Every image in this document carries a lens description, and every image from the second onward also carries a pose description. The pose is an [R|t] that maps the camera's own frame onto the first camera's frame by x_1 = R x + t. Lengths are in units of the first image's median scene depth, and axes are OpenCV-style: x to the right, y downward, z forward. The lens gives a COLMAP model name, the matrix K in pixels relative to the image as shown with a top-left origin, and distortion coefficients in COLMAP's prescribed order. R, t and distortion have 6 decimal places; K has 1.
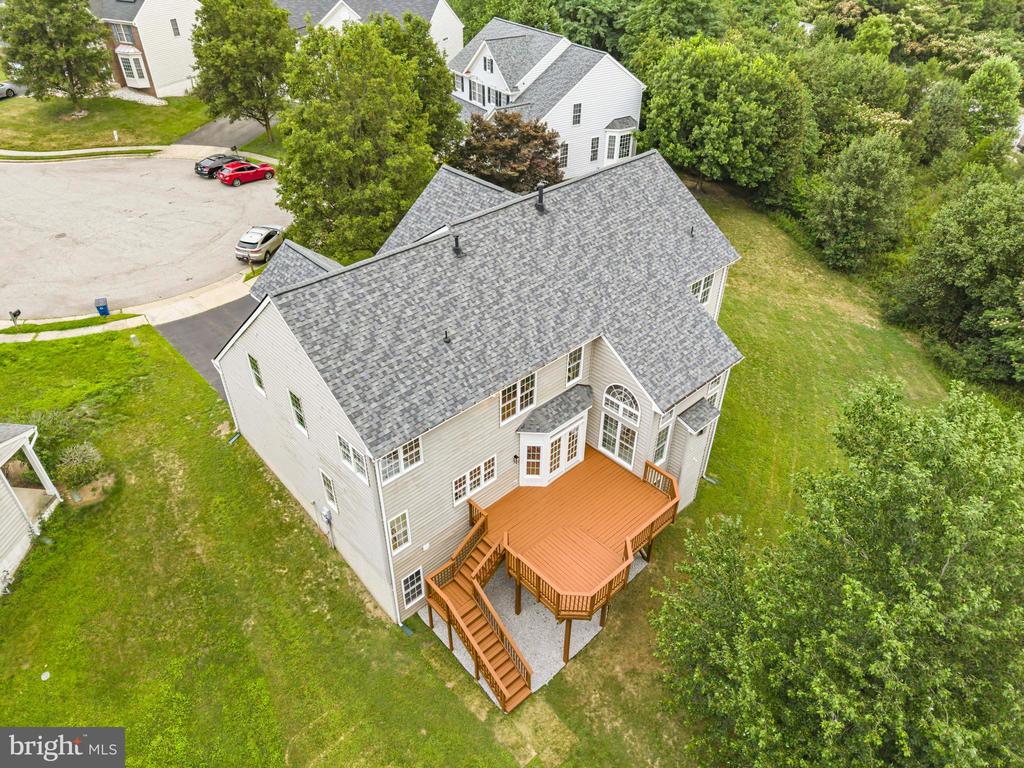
lens RADIAL K [[690.8, 0, 512.0], [0, 690.8, 384.0], [0, 0, 1]] dist [0.020913, -0.002816]
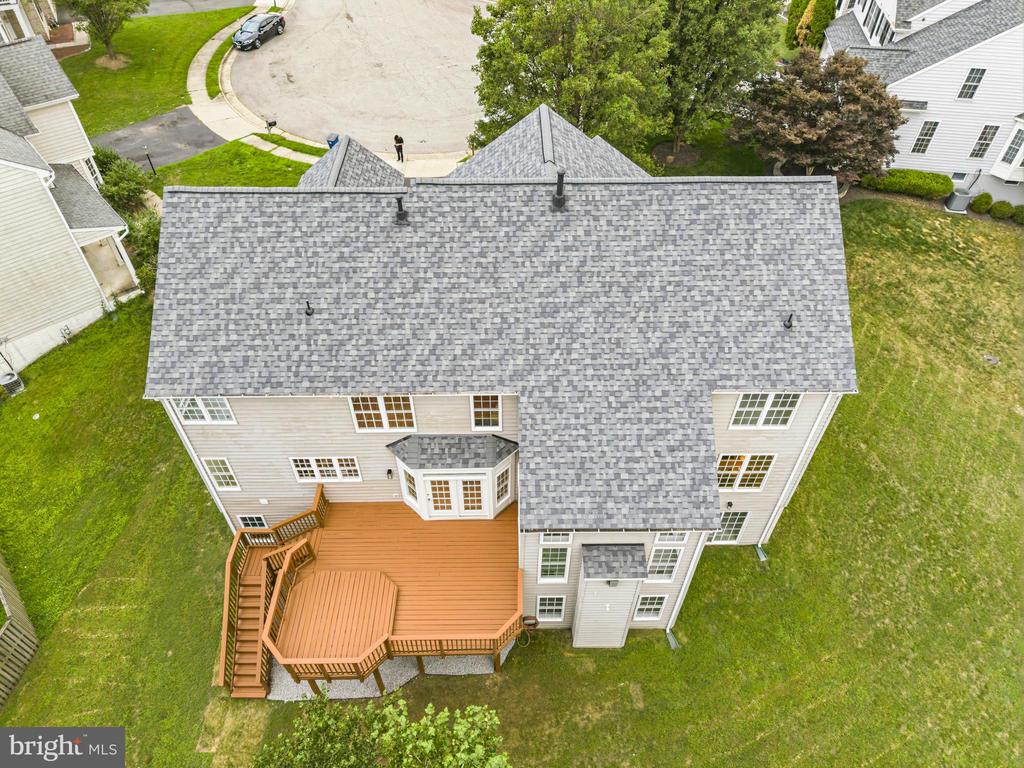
lens RADIAL K [[691.4, 0, 514.4], [0, 691.4, 386.6], [0, 0, 1]] dist [0.010179, 0.002588]
pose [[0.738784, 0.483122, -0.469884, 0.472459], [-0.402206, 0.875508, 0.267798, -0.276531], [0.540766, -0.008855, 0.841126, 0.381547]]
